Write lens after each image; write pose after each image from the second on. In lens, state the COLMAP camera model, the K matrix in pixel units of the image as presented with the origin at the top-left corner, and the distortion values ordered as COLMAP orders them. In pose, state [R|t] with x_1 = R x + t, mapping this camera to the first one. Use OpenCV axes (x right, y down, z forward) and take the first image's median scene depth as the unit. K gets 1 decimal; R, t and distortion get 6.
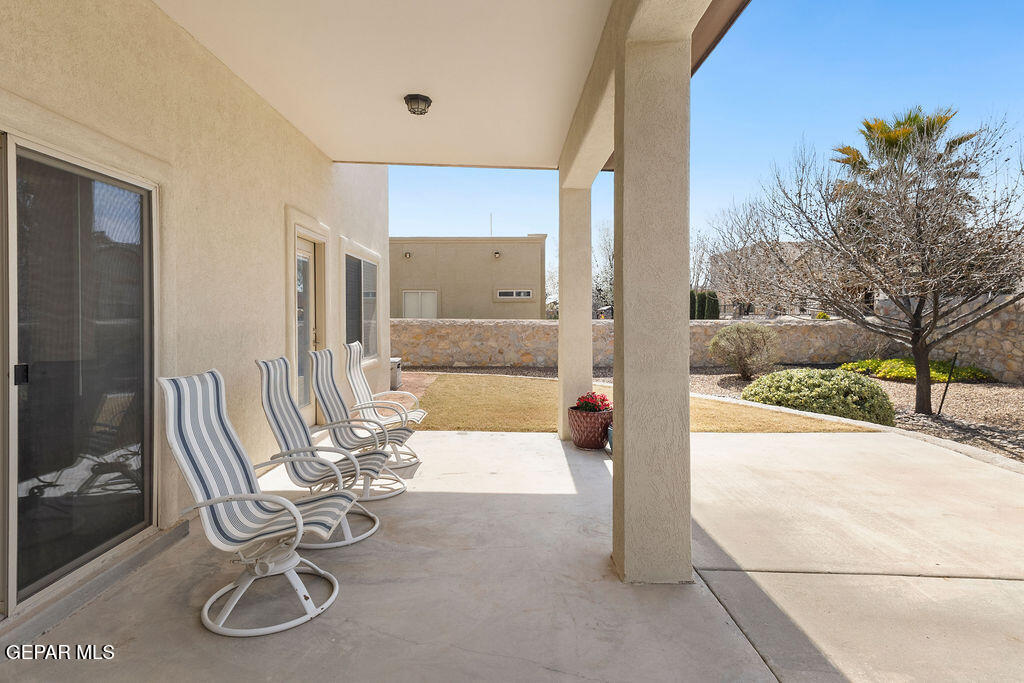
lens RADIAL K [[530.3, 0, 510.8], [0, 530.3, 318.4], [0, 0, 1]] dist [0.020024, -0.002247]
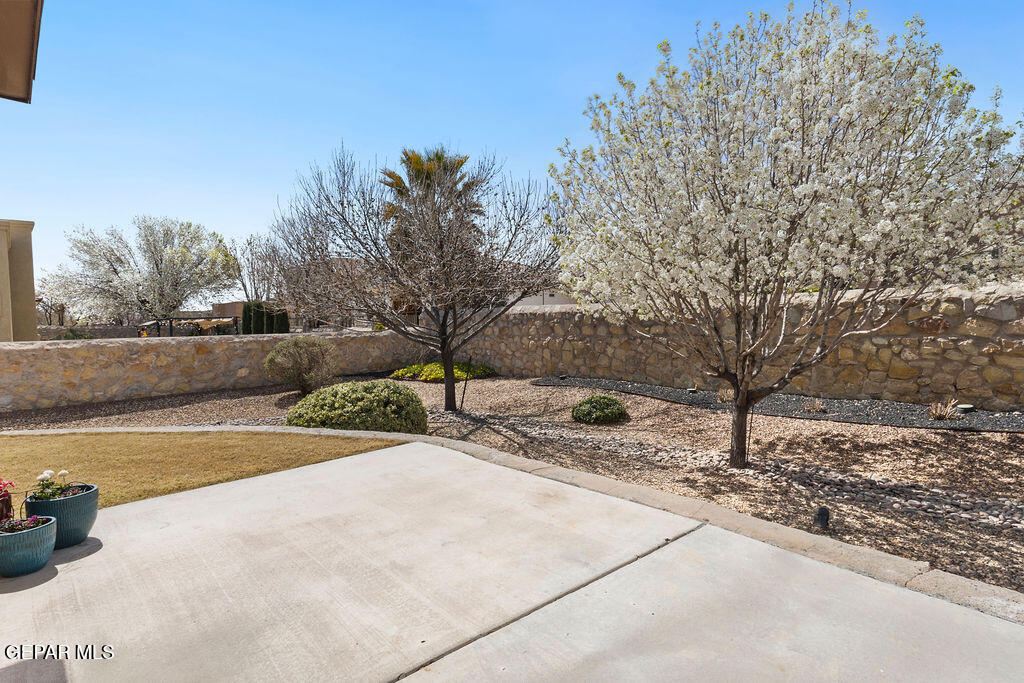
lens RADIAL K [[522.2, 0, 511.9], [0, 522.2, 334.7], [0, 0, 1]] dist [0.017844, -0.001593]
pose [[0.727197, -0.034269, 0.685573, 0.104222], [0.029878, 0.999387, 0.018263, -0.000584], [-0.685779, 0.007203, 0.727774, 0.096821]]
